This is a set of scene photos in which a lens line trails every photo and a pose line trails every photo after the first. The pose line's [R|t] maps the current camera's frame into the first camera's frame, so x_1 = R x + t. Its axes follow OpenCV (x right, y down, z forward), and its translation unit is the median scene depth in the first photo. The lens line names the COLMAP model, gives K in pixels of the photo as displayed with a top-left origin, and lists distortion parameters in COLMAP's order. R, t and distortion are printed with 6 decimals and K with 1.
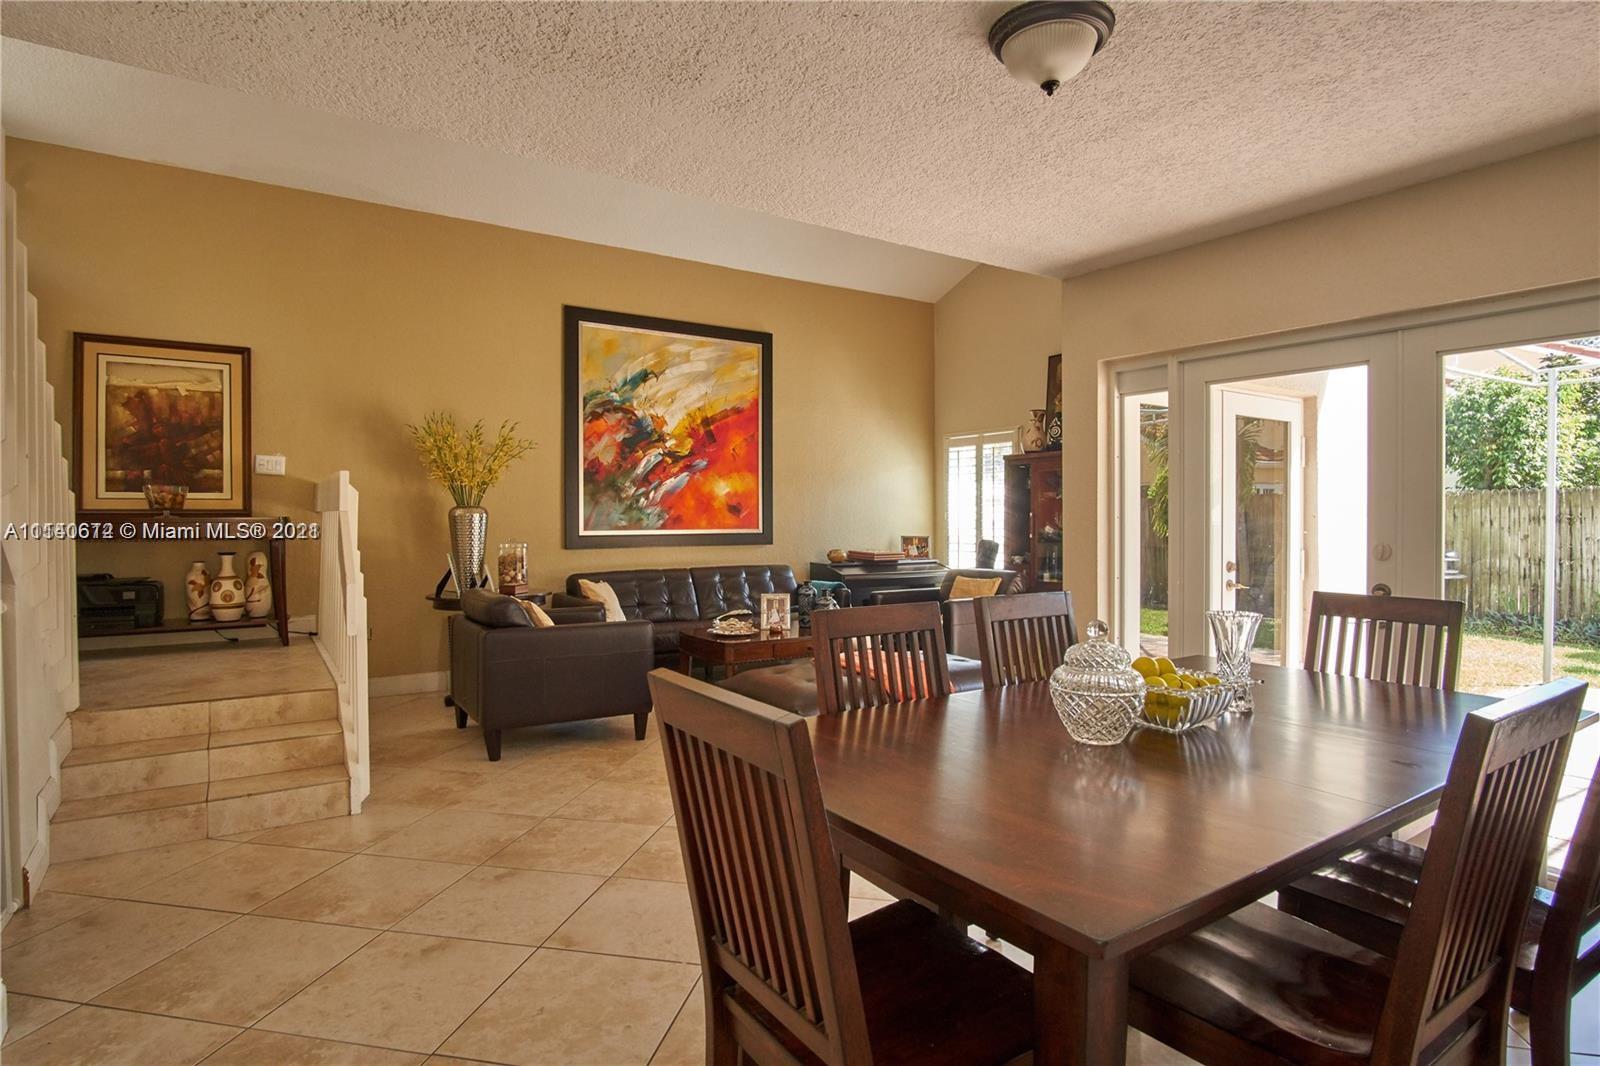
lens RADIAL K [[853.3, 0, 798.2], [0, 853.3, 523.4], [0, 0, 1]] dist [-0.029682, 0.007268]
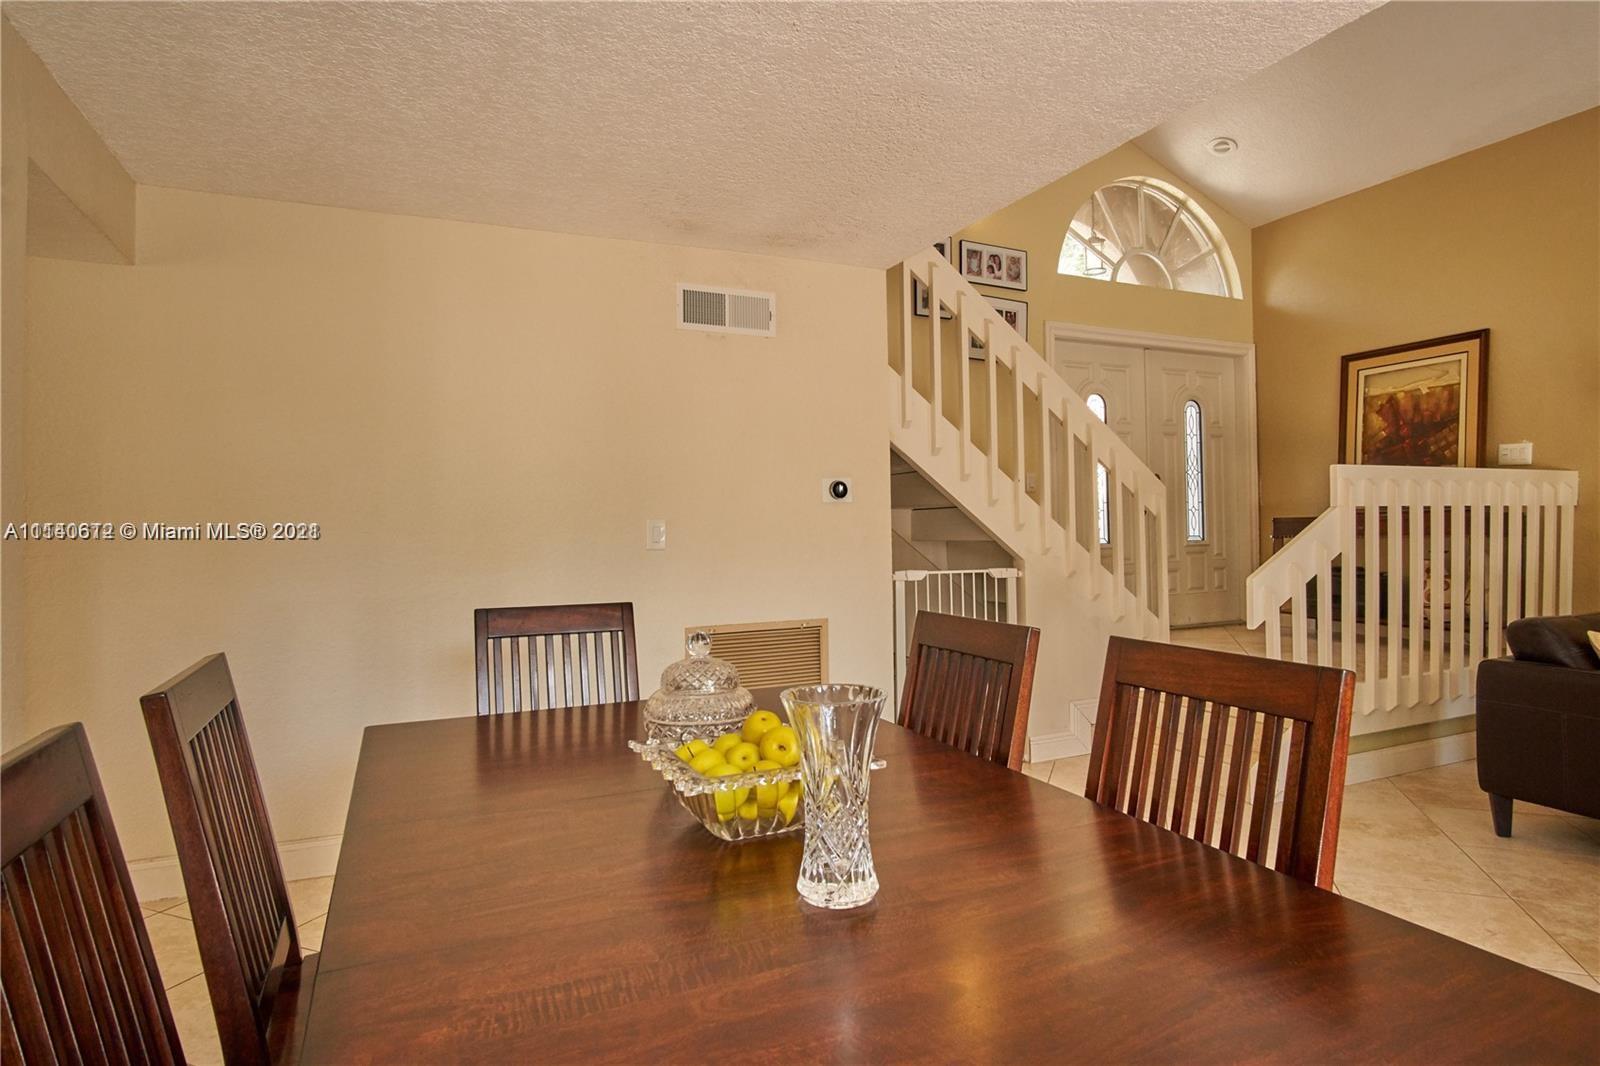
lens RADIAL K [[853.3, 0, 790.8], [0, 853.3, 534.7], [0, 0, 1]] dist [-0.029682, 0.007268]
pose [[-0.170472, 0.009958, -0.985312, 0.297667], [0.006015, 0.999941, 0.009065, 0.002339], [0.985344, -0.004381, -0.170521, 0.319769]]
